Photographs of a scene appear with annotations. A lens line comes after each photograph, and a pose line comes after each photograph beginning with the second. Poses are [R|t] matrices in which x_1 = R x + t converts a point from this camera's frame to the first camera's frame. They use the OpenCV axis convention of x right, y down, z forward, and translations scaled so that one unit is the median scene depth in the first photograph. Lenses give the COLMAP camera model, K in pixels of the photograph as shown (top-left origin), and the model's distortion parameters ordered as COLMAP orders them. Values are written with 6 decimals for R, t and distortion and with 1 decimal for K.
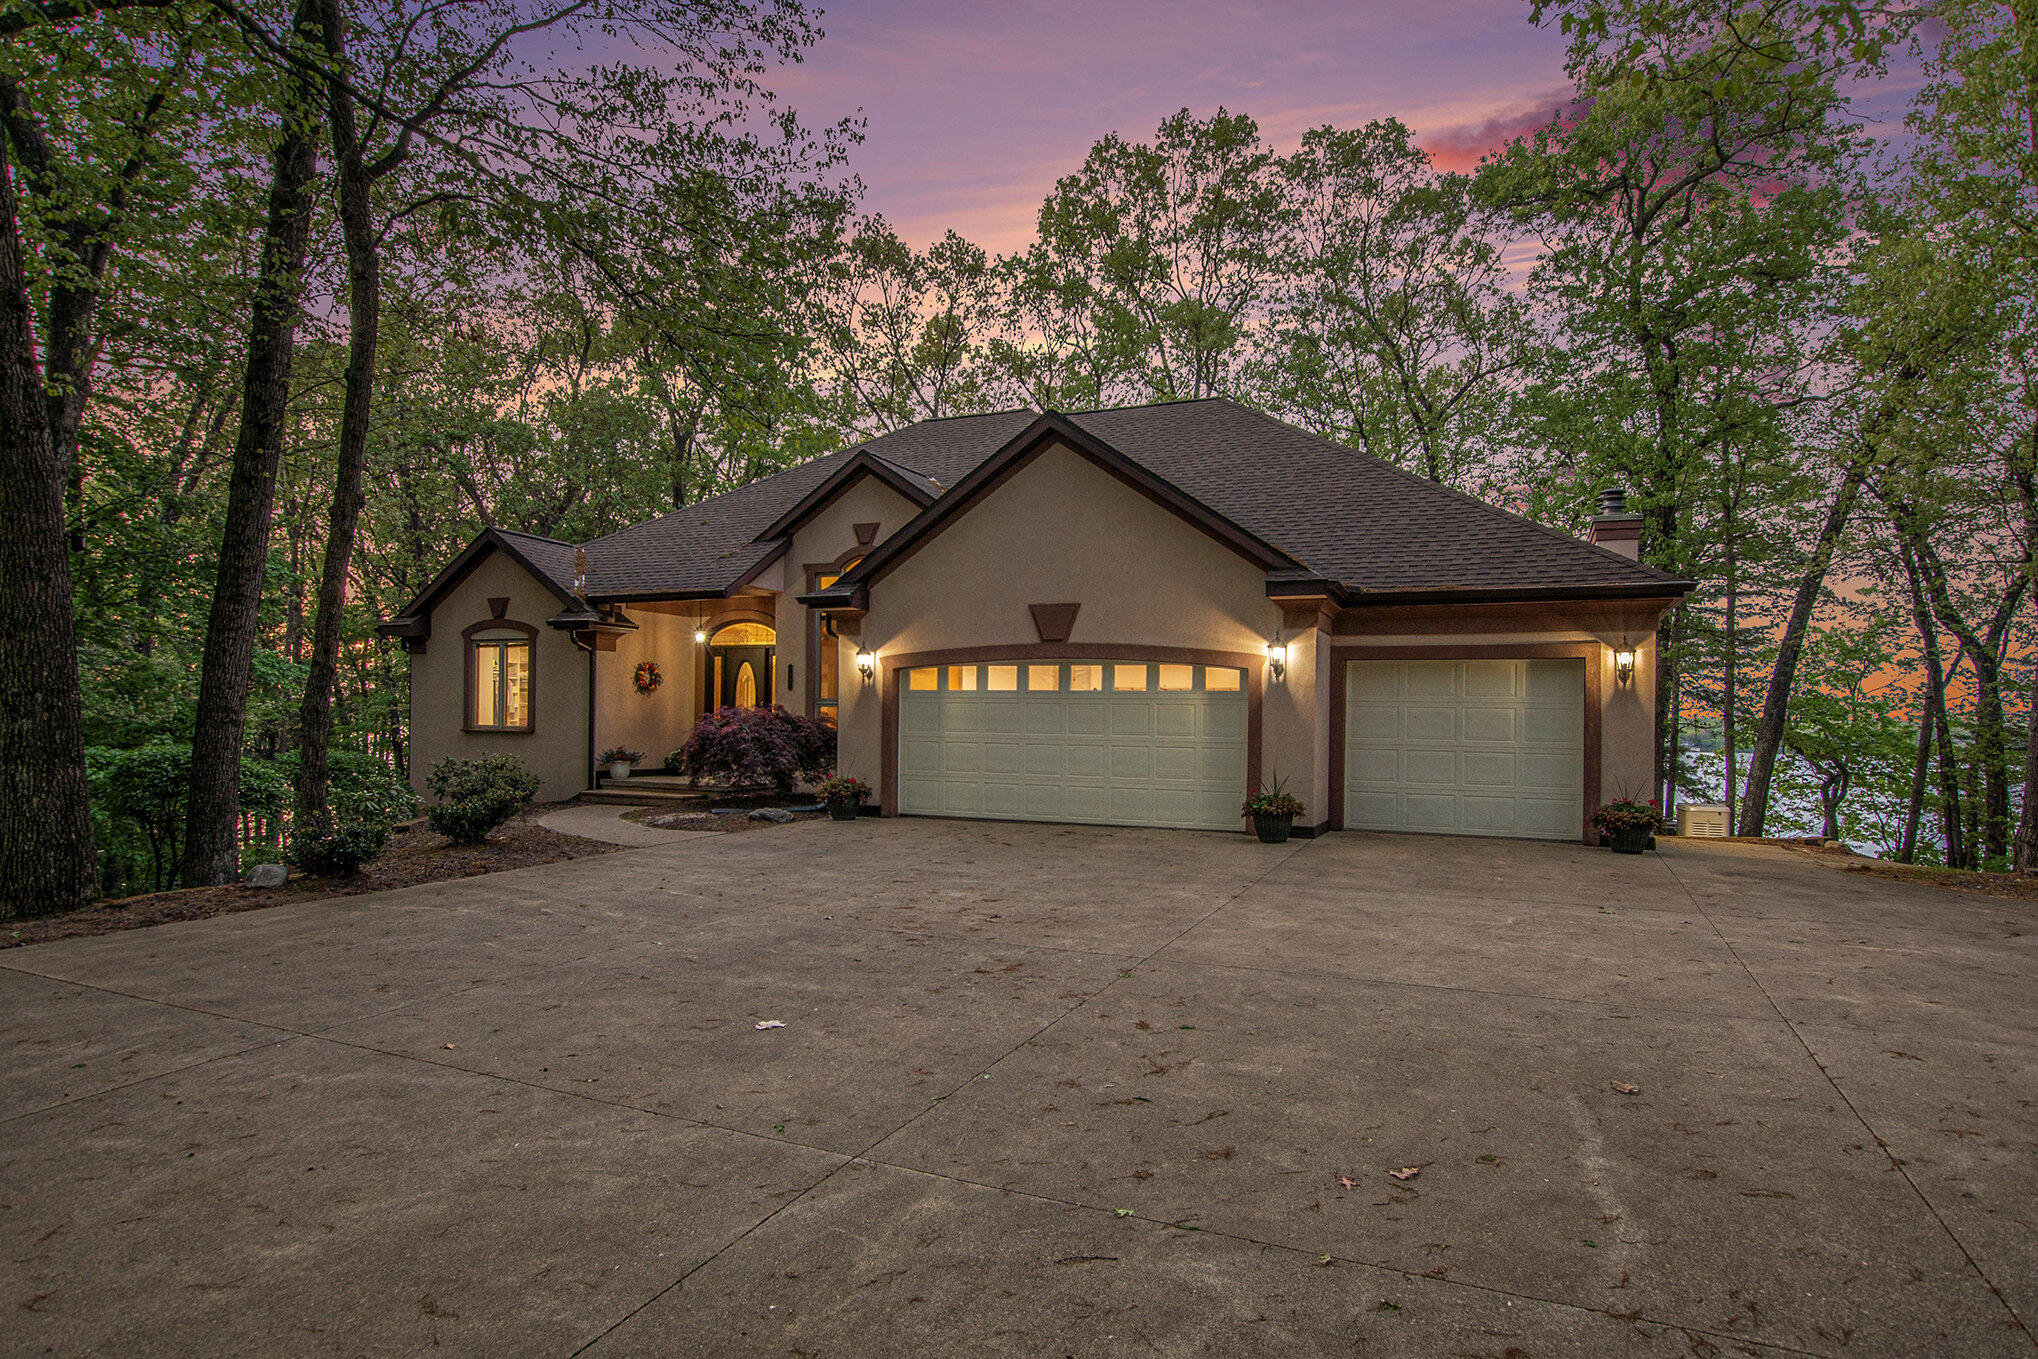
lens RADIAL K [[1138.8, 0, 1019.0], [0, 1138.8, 679.5], [0, 0, 1]] dist [0.003479, 0.000186]
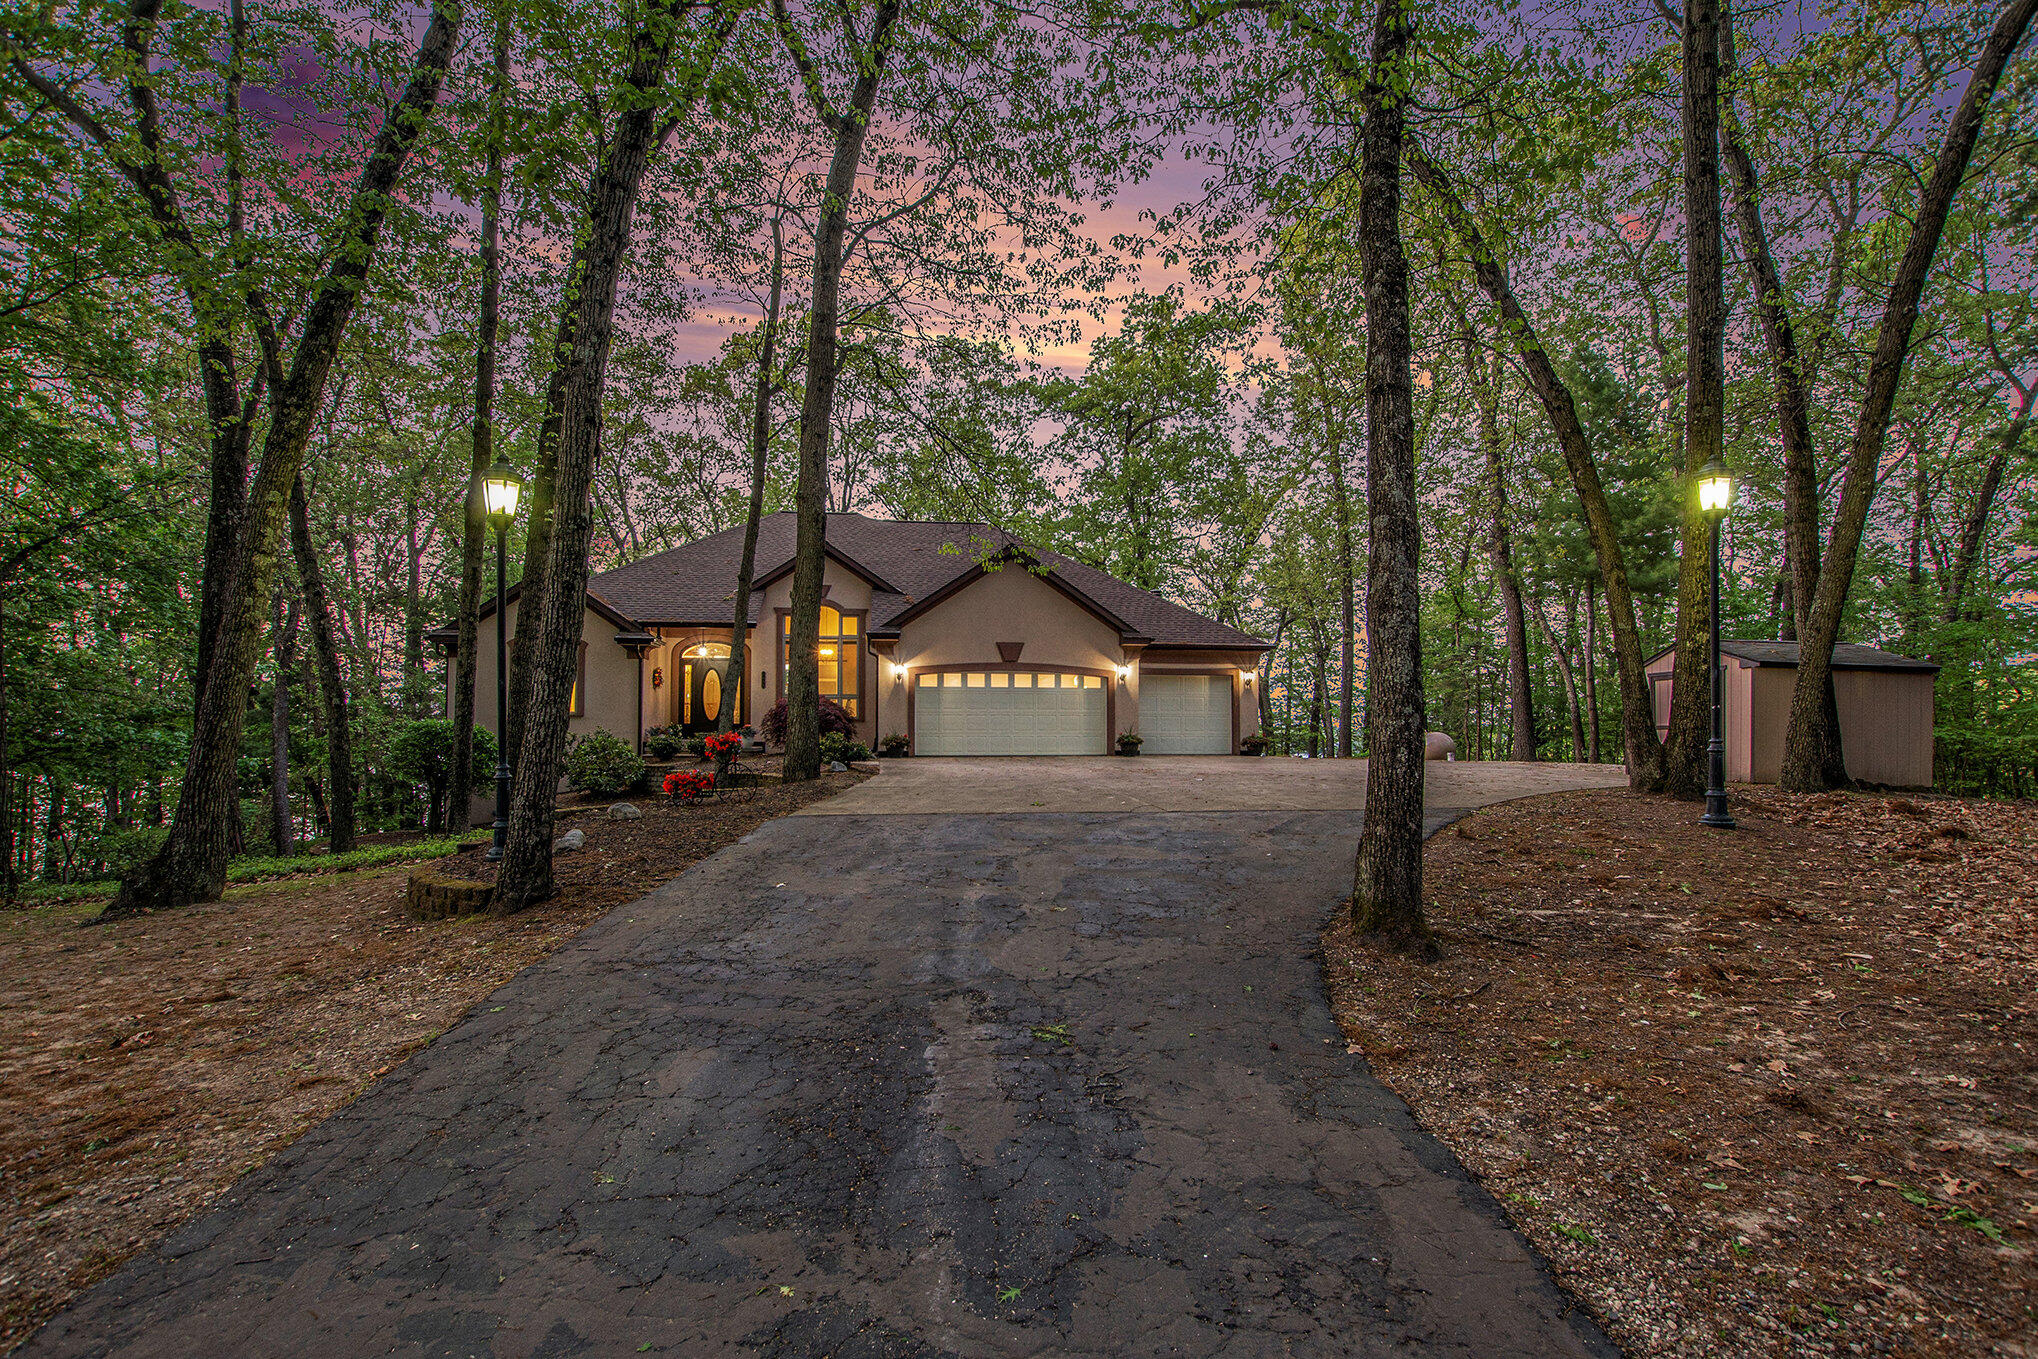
lens RADIAL K [[975.8, 0, 1019.0], [0, 975.8, 679.5], [0, 0, 1]] dist [-0.001009, -0.000030]
pose [[0.851076, 0.020364, 0.524648, -0.778722], [-0.007687, 0.999624, -0.026330, 0.038212], [-0.524987, 0.018375, 0.850912, -0.399799]]
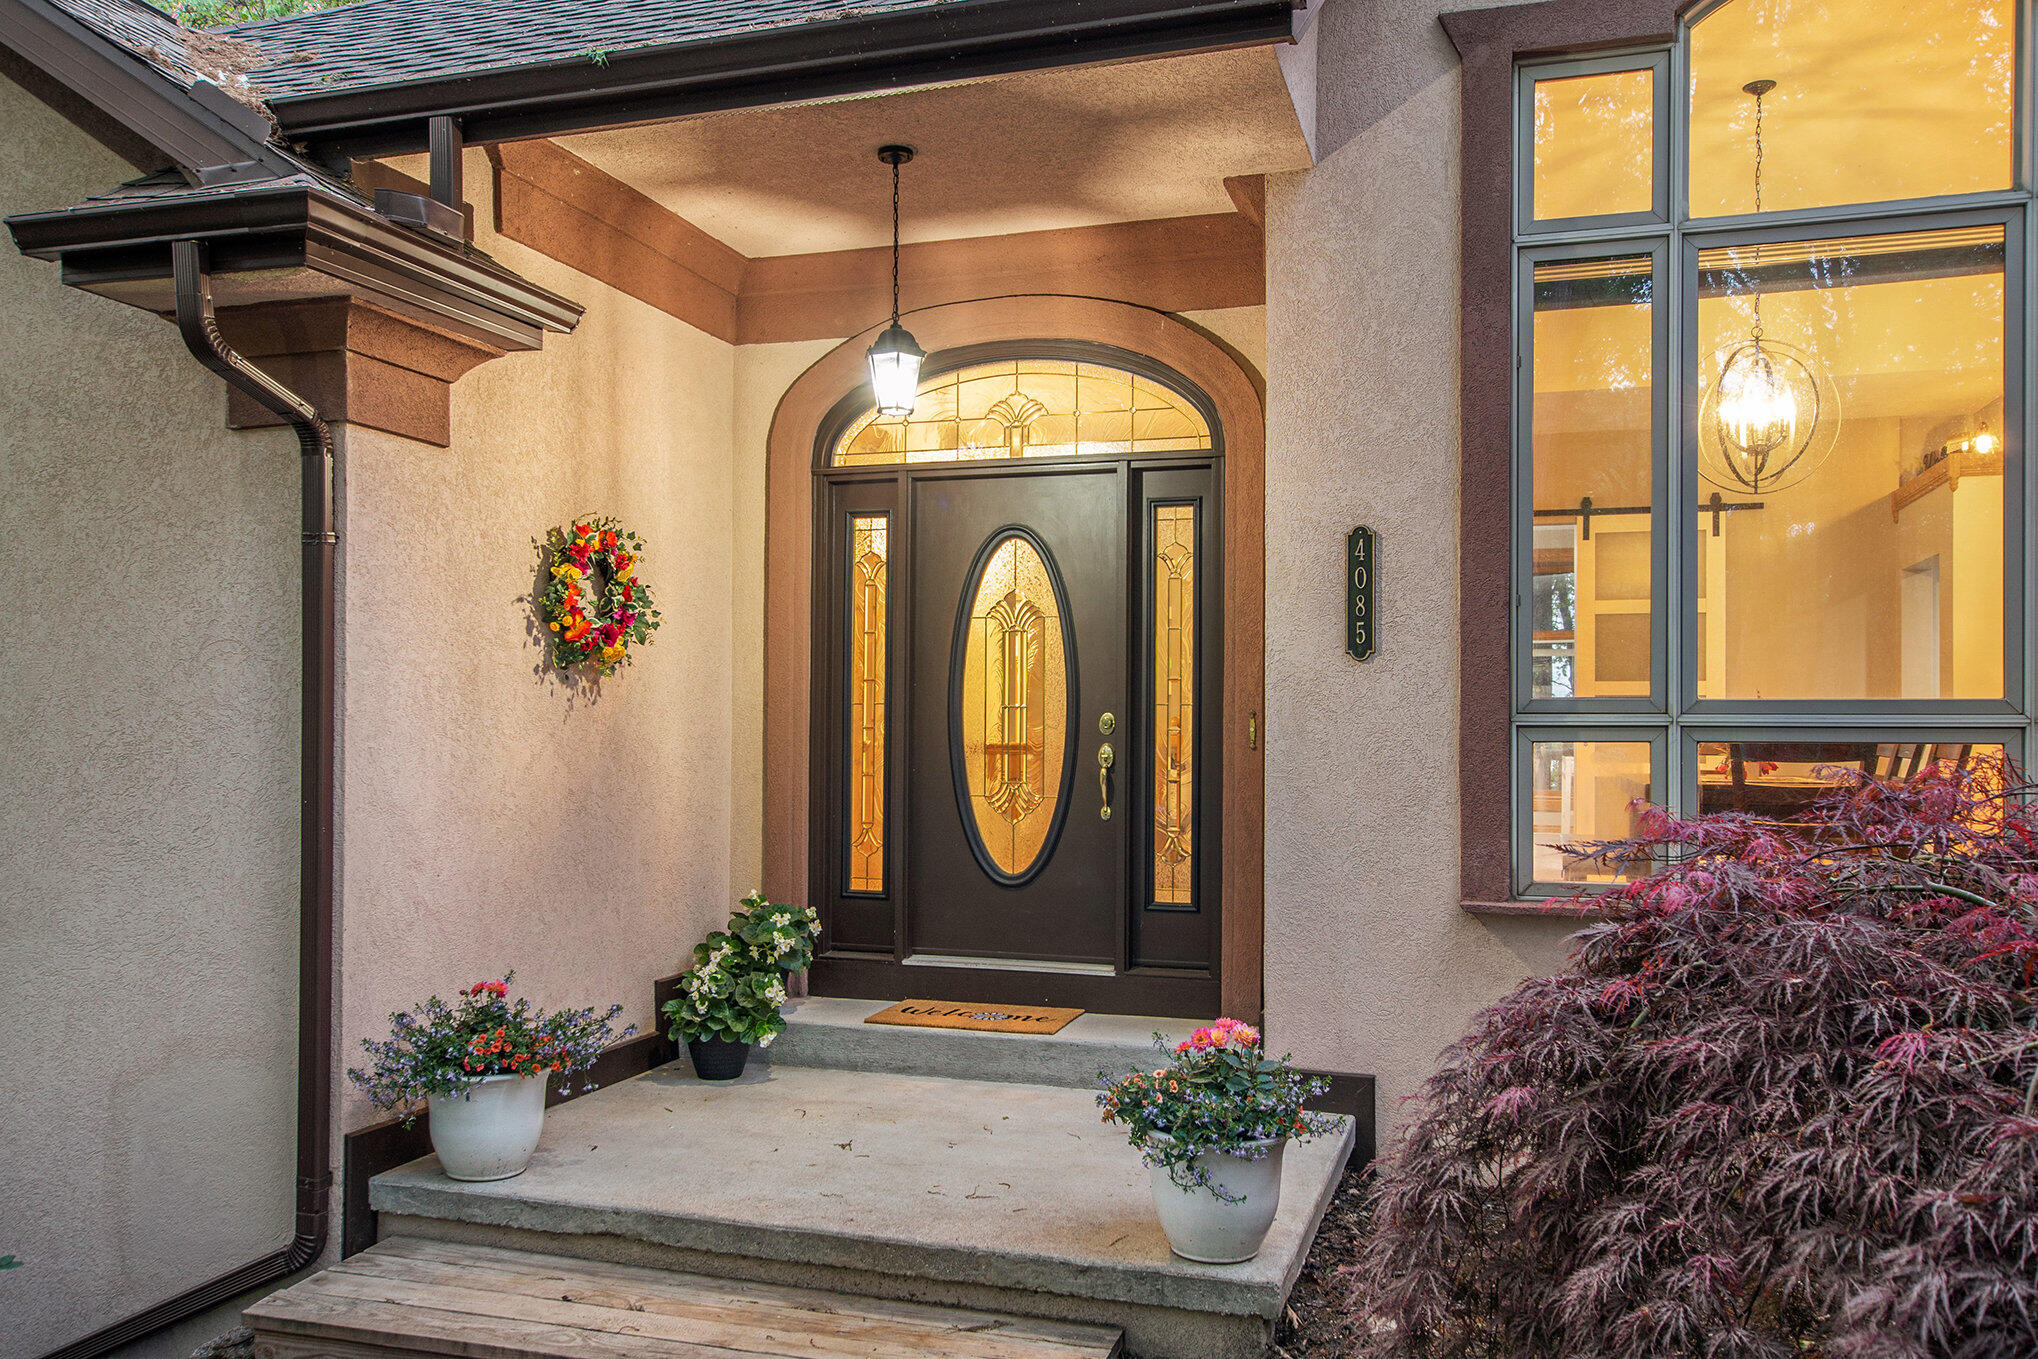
lens RADIAL K [[1581.7, 0, 1019.0], [0, 1581.7, 679.5], [0, 0, 1]] dist [0.002036, 0.000280]
pose [[0.993569, -0.004278, 0.113143, -0.376968], [0.002905, 0.999920, 0.012294, 0.012014], [-0.113187, -0.011887, 0.993503, 0.955076]]
